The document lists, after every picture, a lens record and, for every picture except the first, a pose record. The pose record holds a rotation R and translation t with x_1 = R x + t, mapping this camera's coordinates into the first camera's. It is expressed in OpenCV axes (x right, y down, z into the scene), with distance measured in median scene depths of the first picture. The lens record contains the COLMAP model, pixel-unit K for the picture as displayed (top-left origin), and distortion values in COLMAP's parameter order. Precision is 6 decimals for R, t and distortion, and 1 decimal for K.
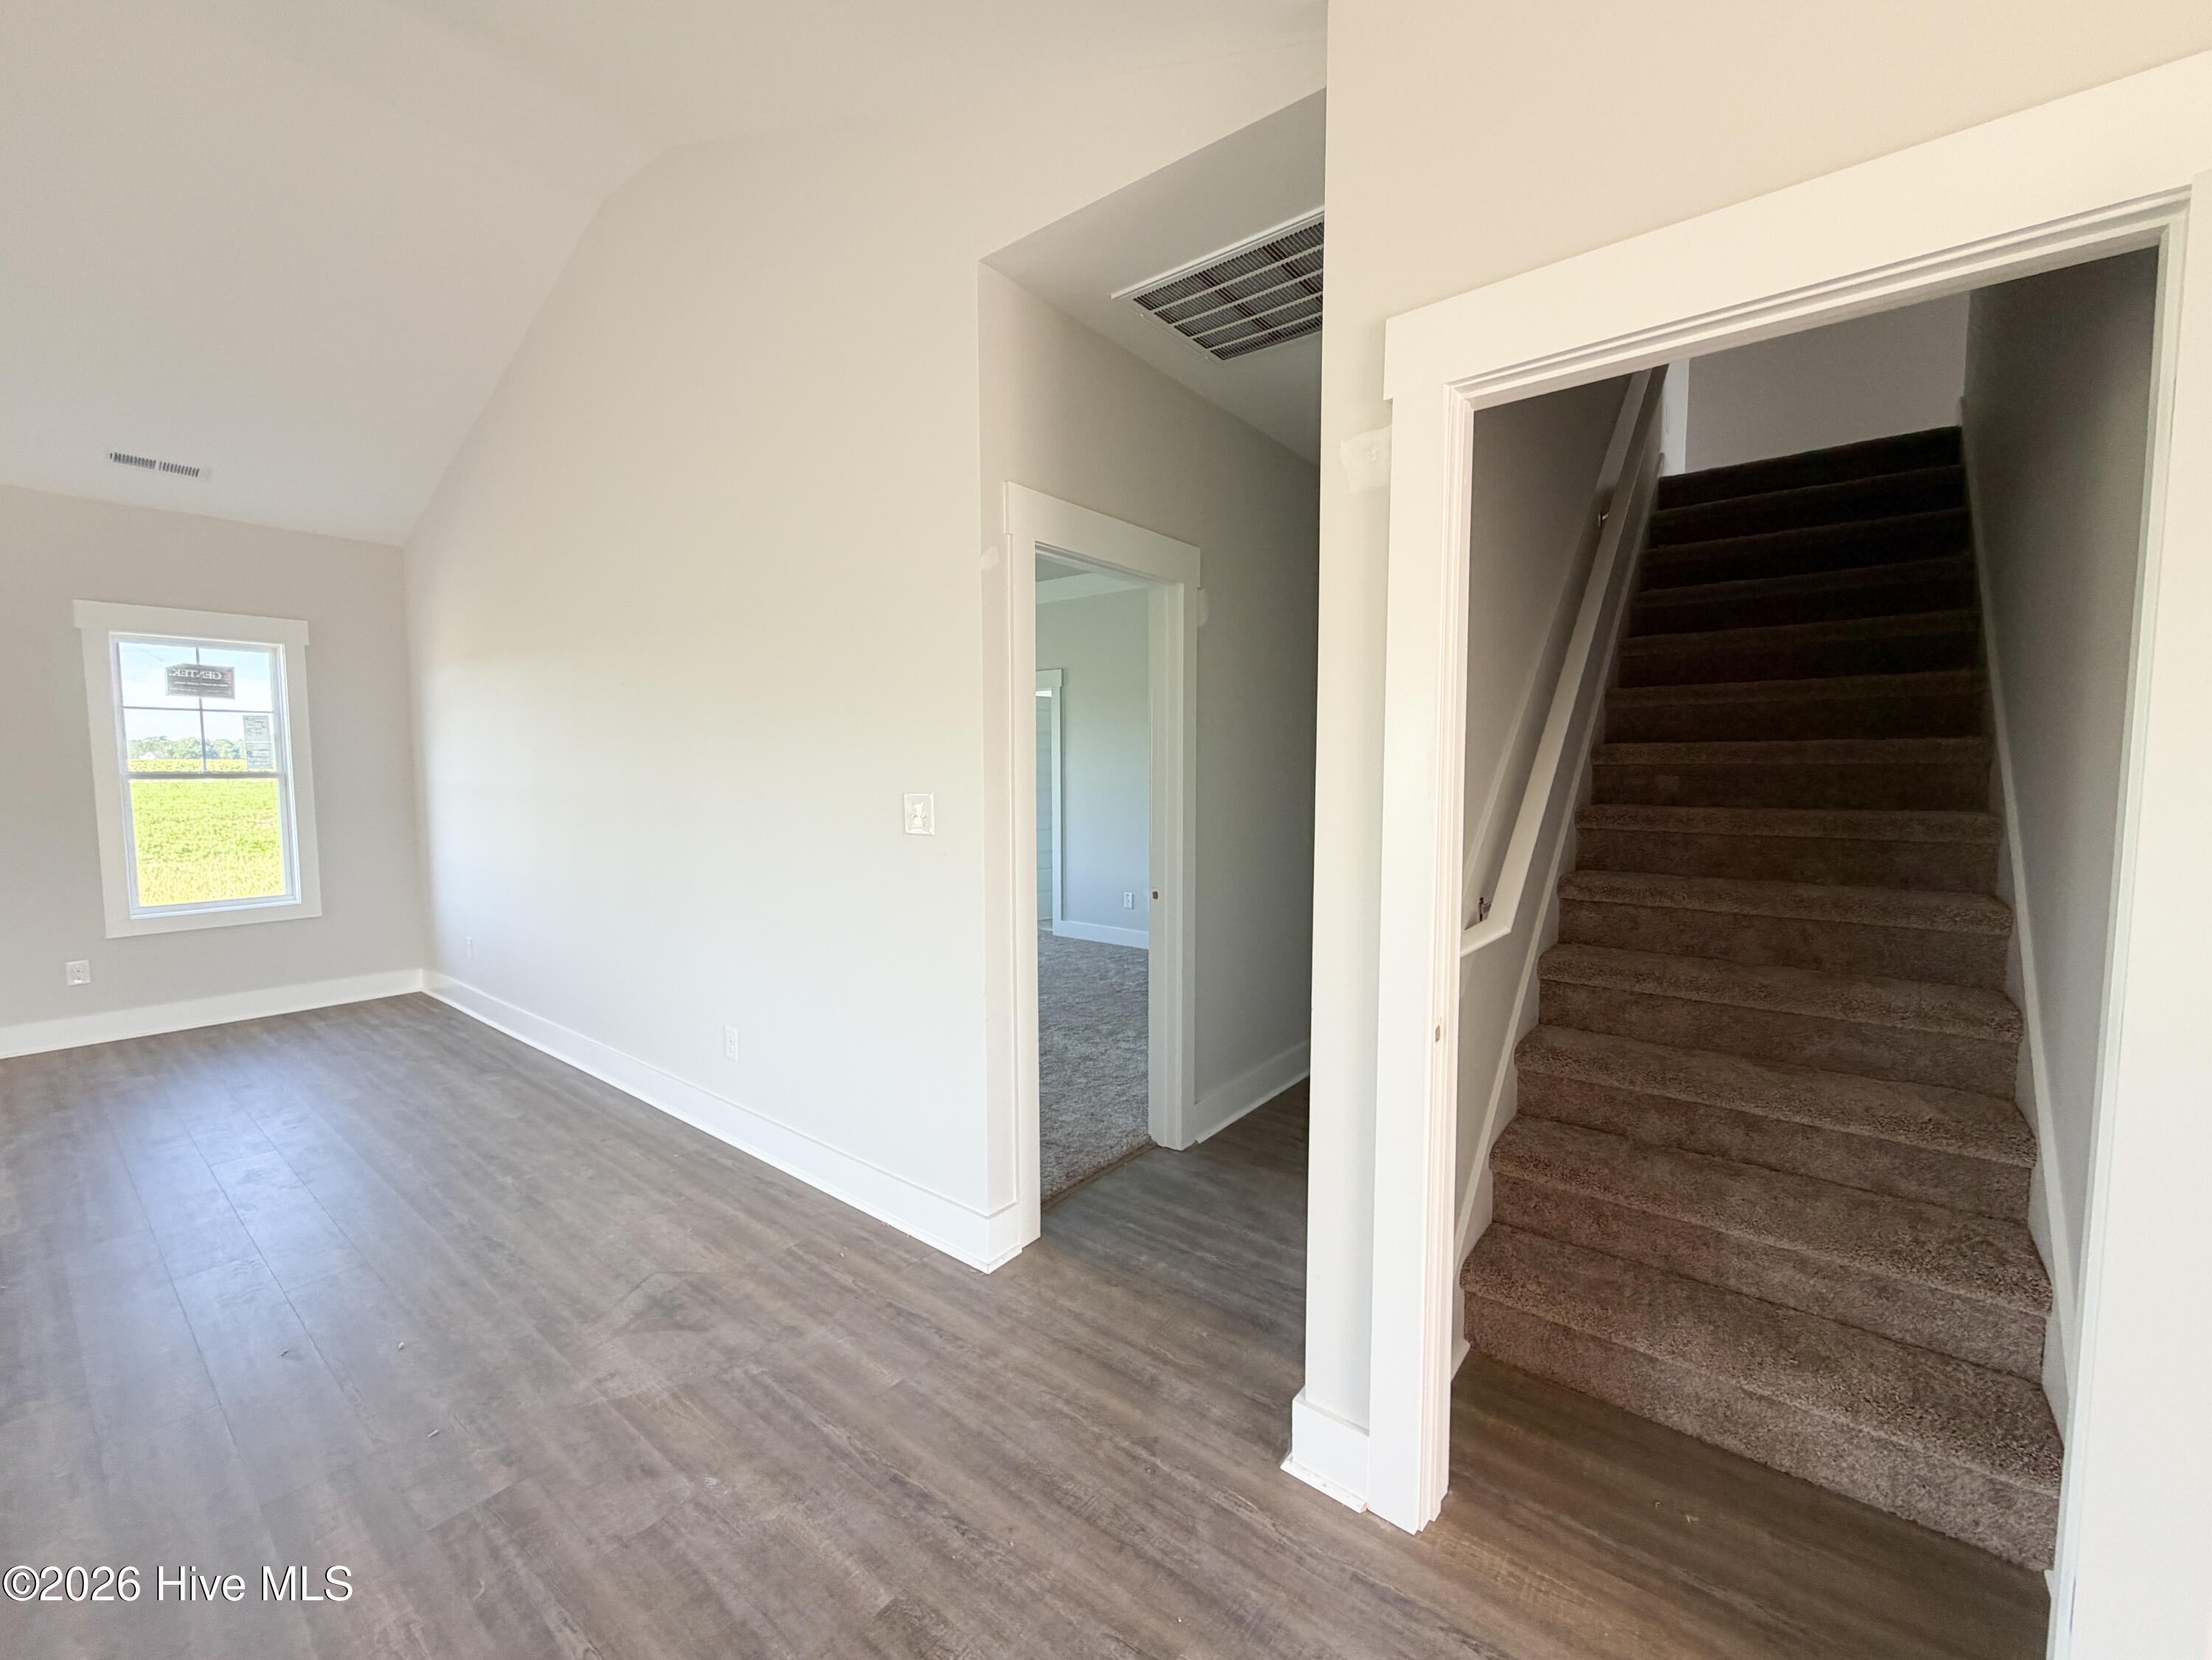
lens RADIAL K [[901.1, 0, 1090.0], [0, 901.1, 833.8], [0, 0, 1]] dist [-0.002003, -0.000072]
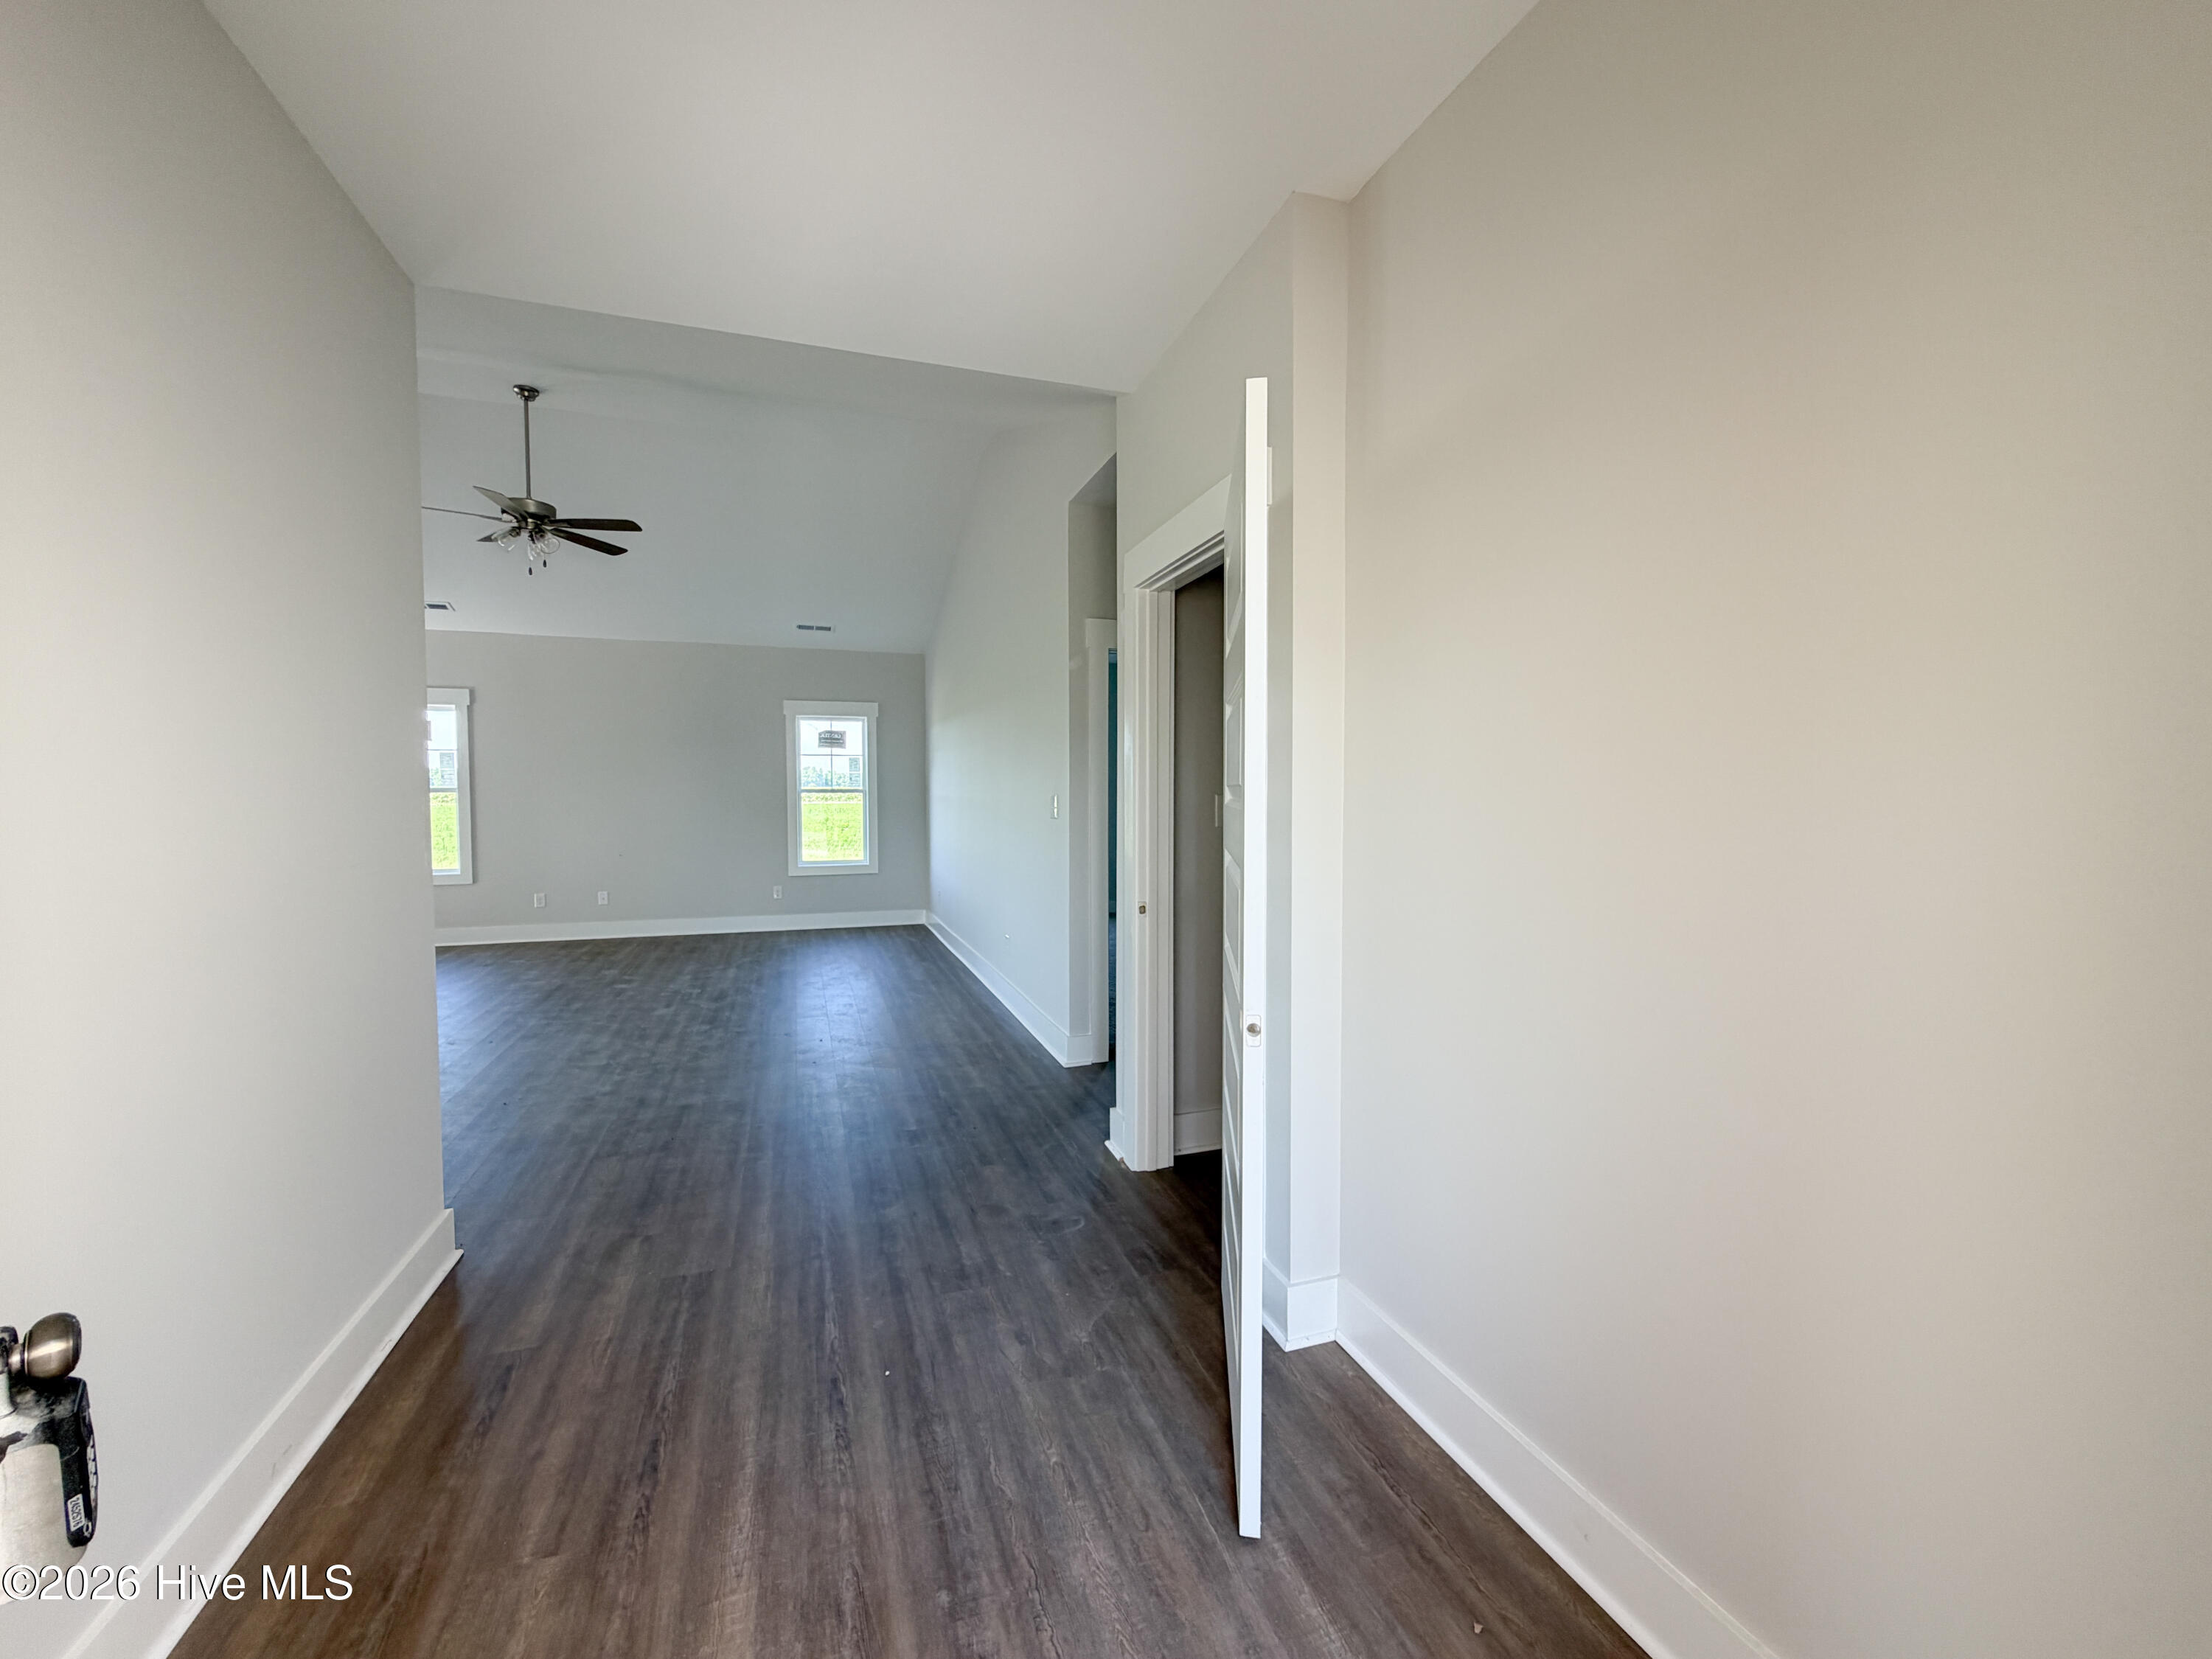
lens RADIAL K [[911.6, 0, 1099.2], [0, 911.6, 834.5], [0, 0, 1]] dist [0.000320, 0.000150]
pose [[0.838472, 0.023922, -0.544419, 0.519729], [-0.039688, 0.999064, -0.017225, 0.036324], [0.543497, 0.036050, 0.838637, -0.271997]]
